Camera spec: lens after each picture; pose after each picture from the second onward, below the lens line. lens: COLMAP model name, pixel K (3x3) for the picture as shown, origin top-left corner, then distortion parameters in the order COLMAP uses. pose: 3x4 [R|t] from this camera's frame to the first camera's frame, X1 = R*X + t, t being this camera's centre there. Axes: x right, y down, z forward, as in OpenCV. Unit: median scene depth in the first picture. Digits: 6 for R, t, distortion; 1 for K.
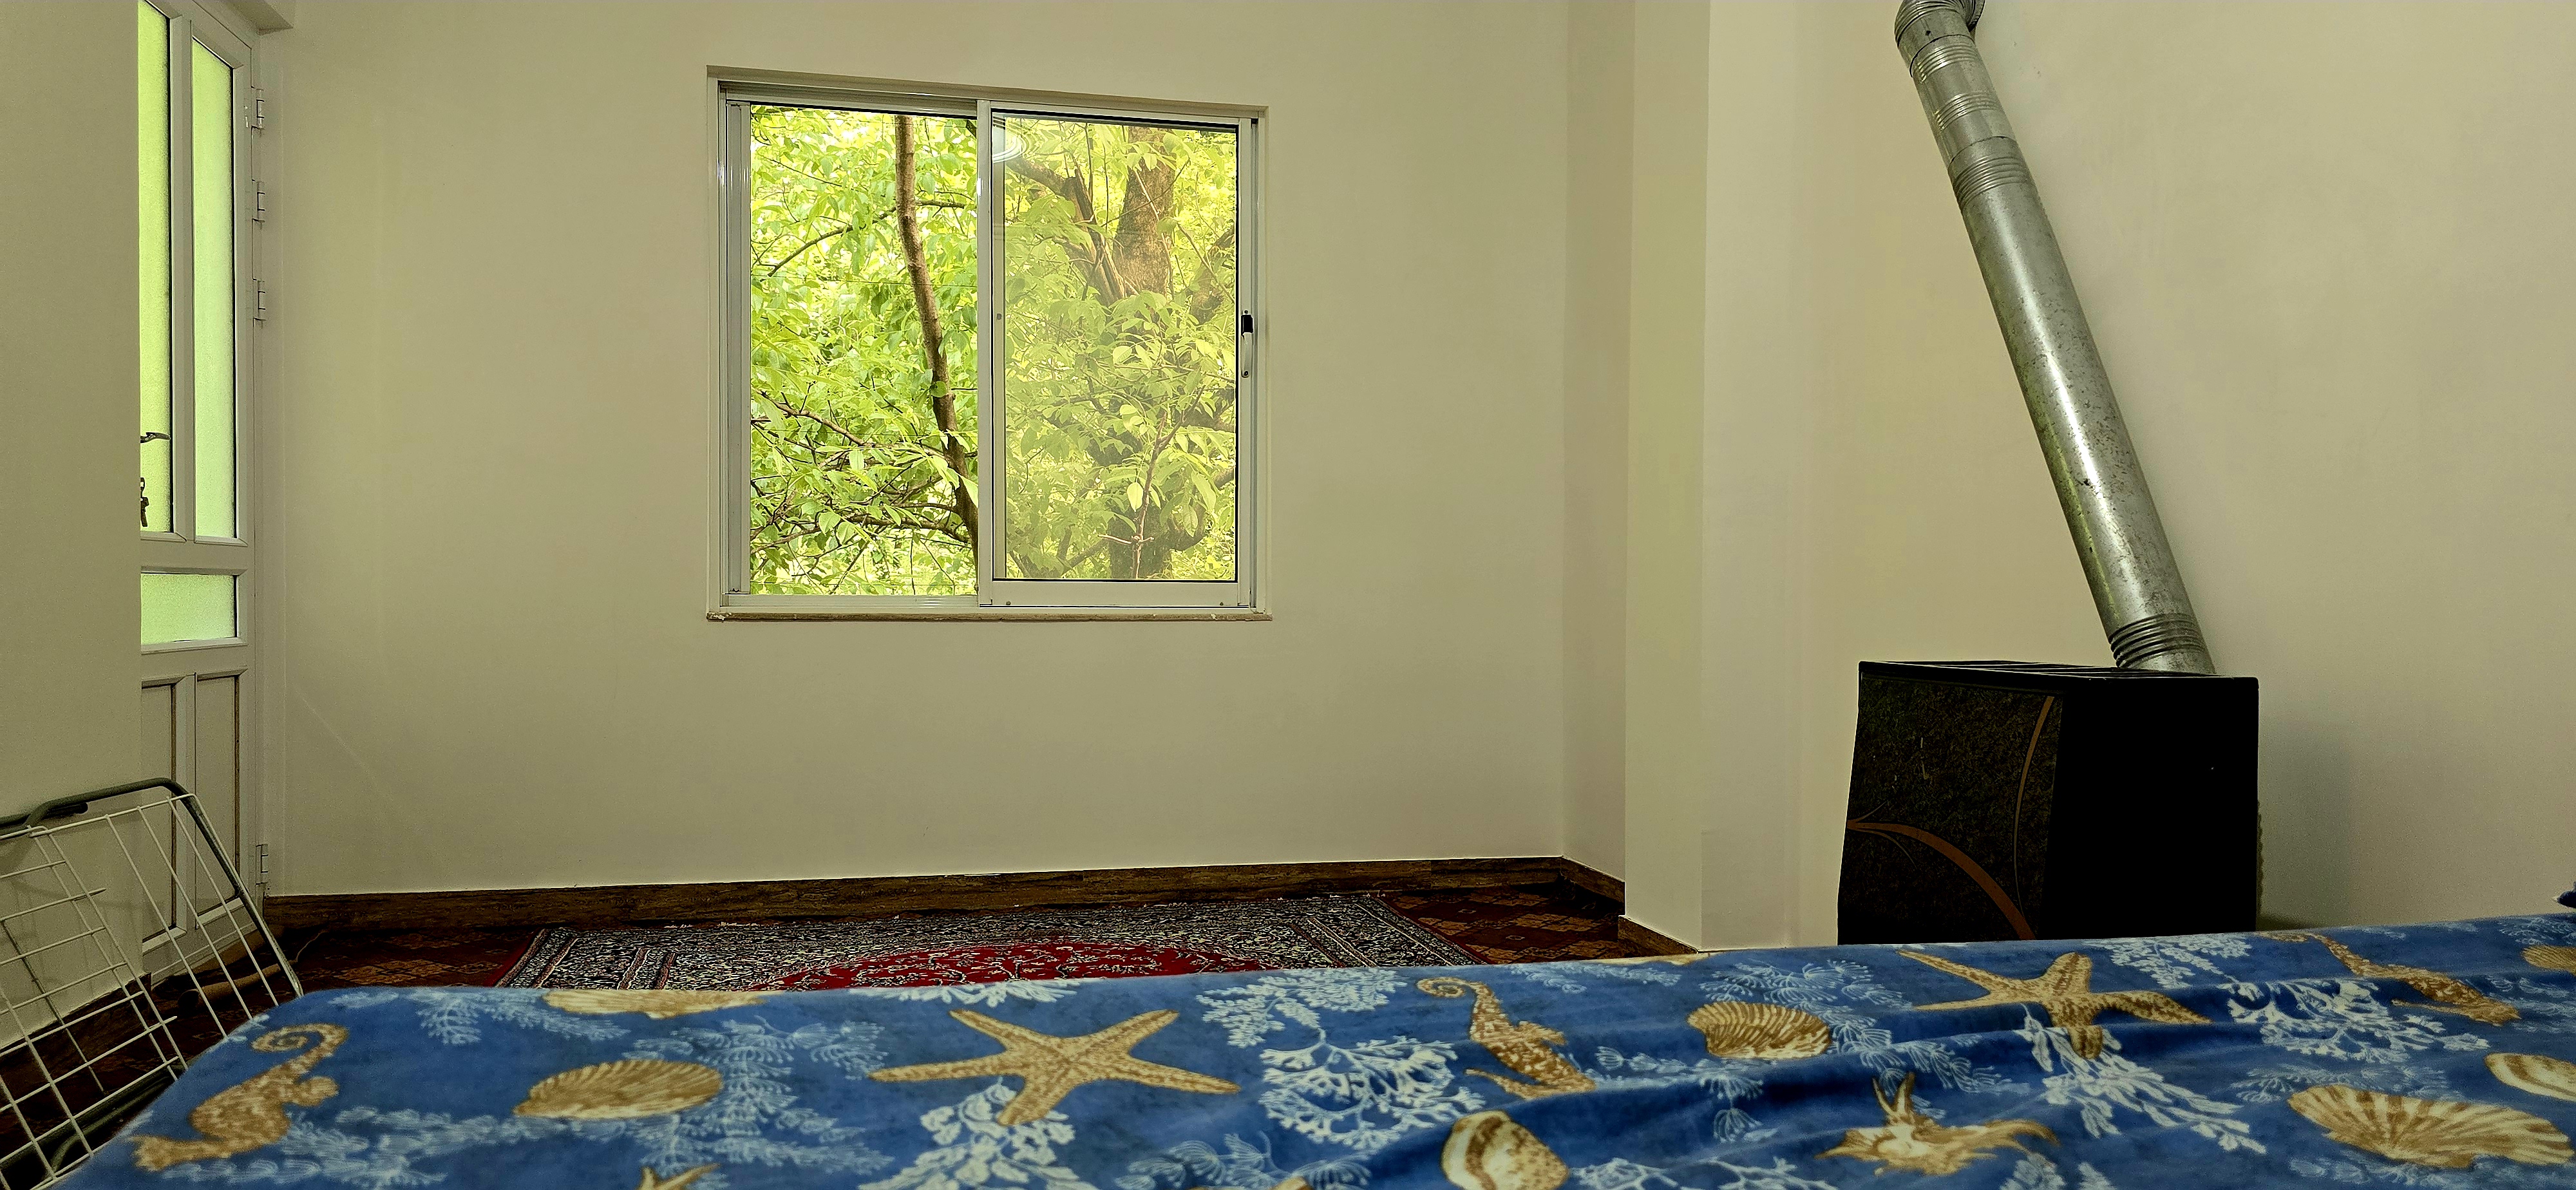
lens RADIAL K [[1718.5, 0, 1299.7], [0, 1718.5, 596.9], [0, 0, 1]] dist [0.085665, -0.090850]
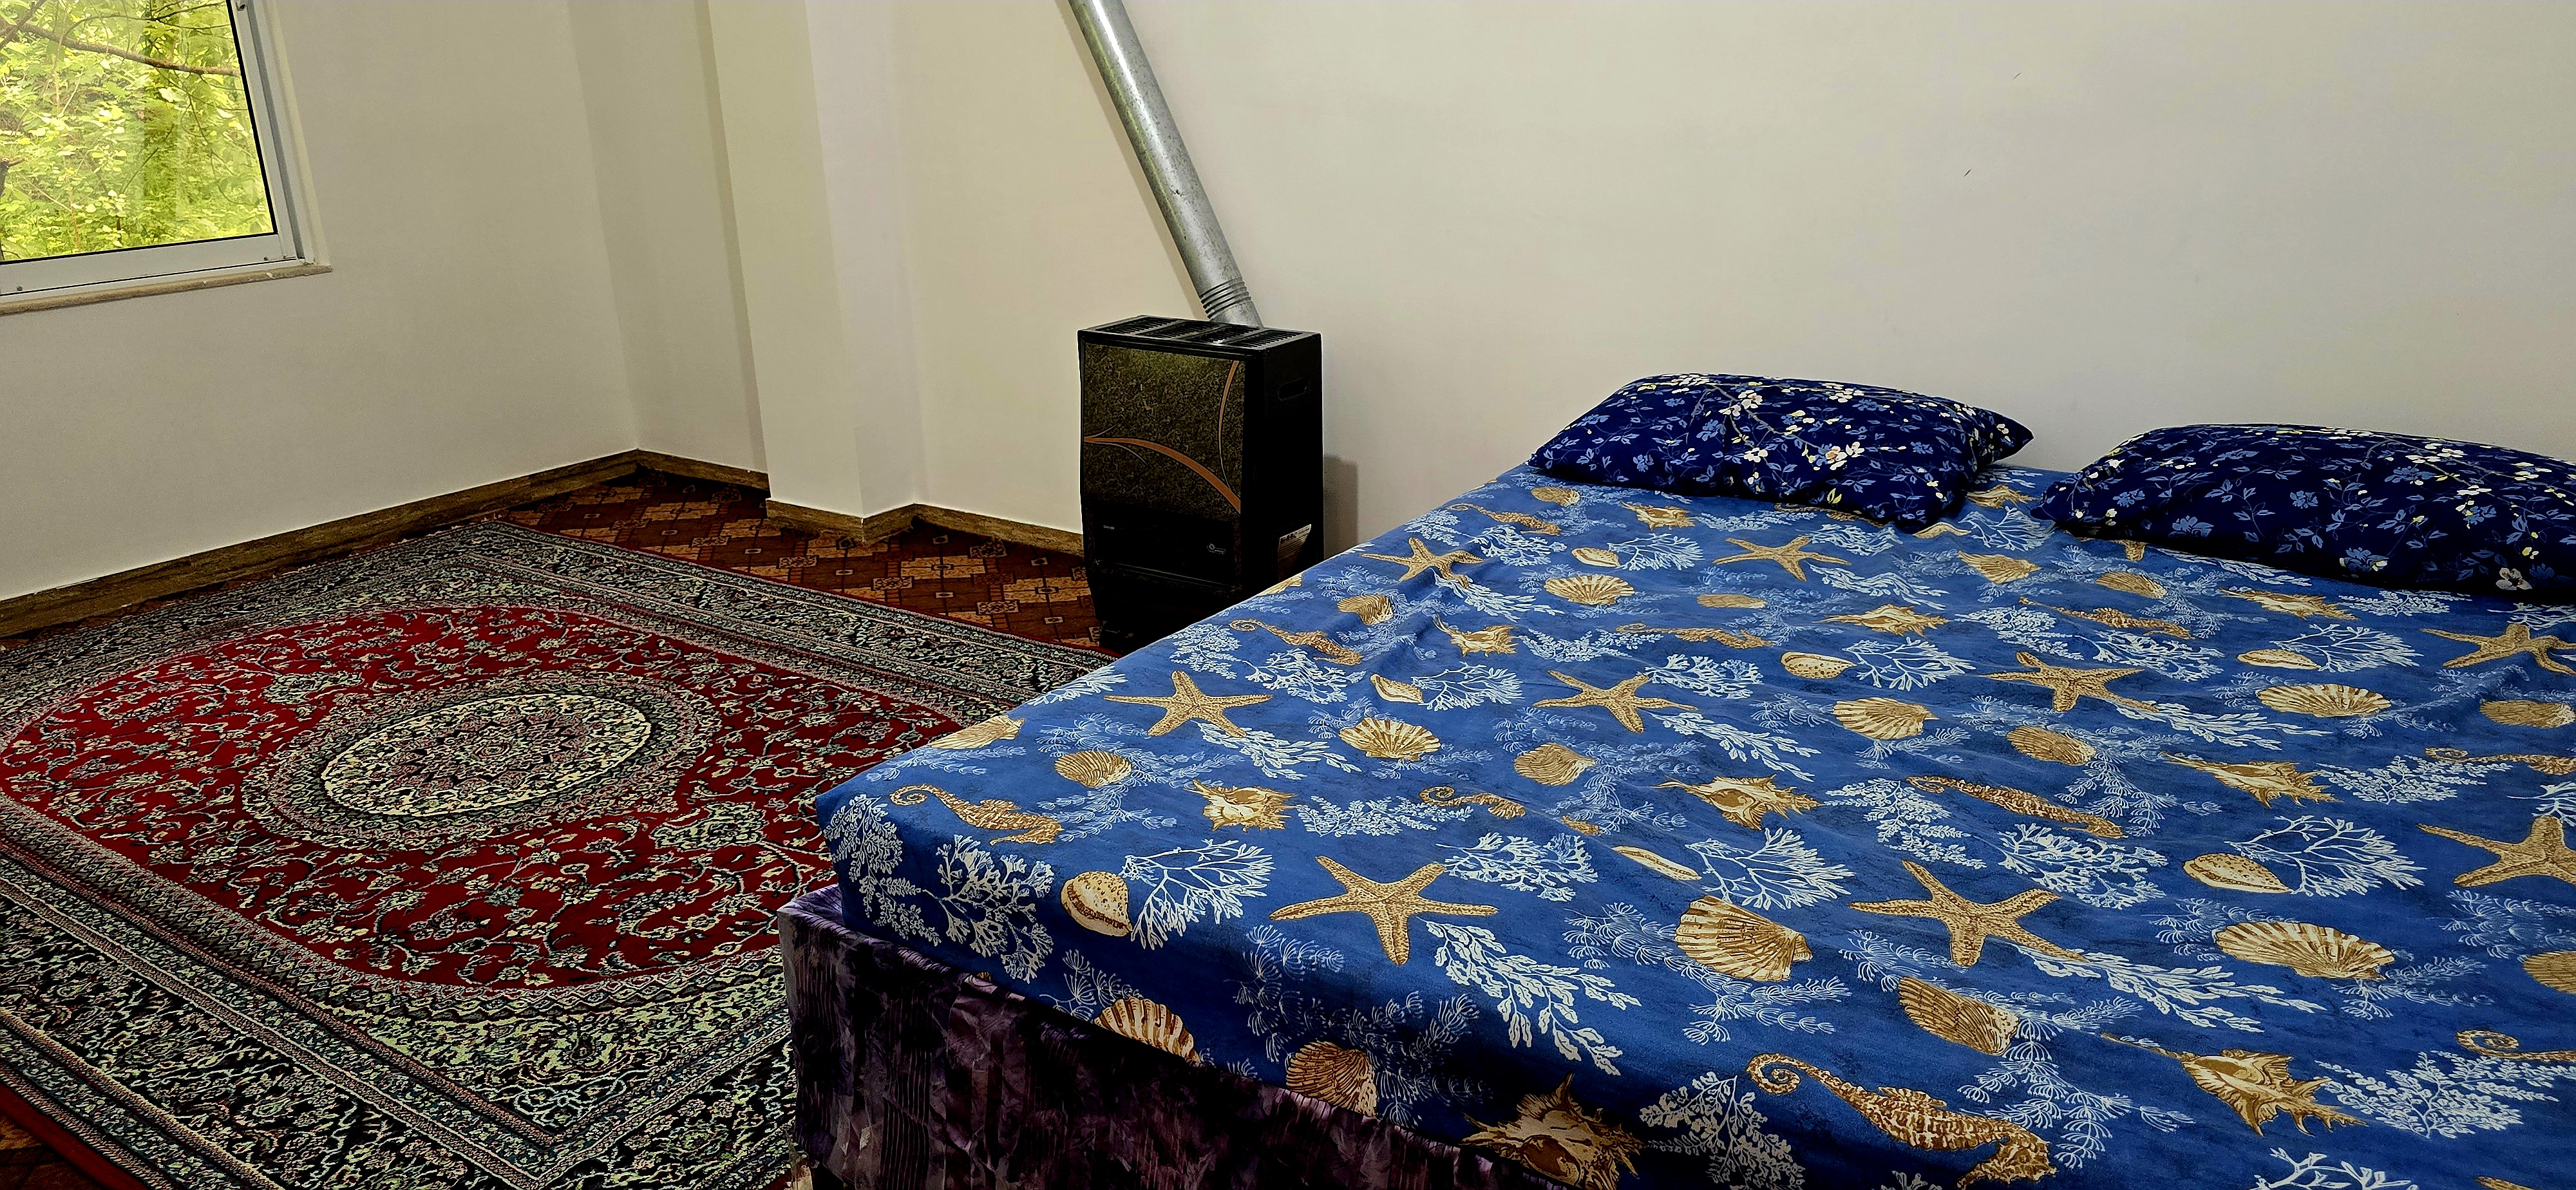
lens RADIAL K [[1718.5, 0, 1299.7], [0, 1718.5, 596.9], [0, 0, 1]] dist [0.085665, -0.090850]
pose [[0.727586, -0.236025, 0.644135, -0.583821], [0.022921, 0.946790, 0.321034, -0.231208], [-0.685633, -0.218816, 0.694282, -0.237596]]
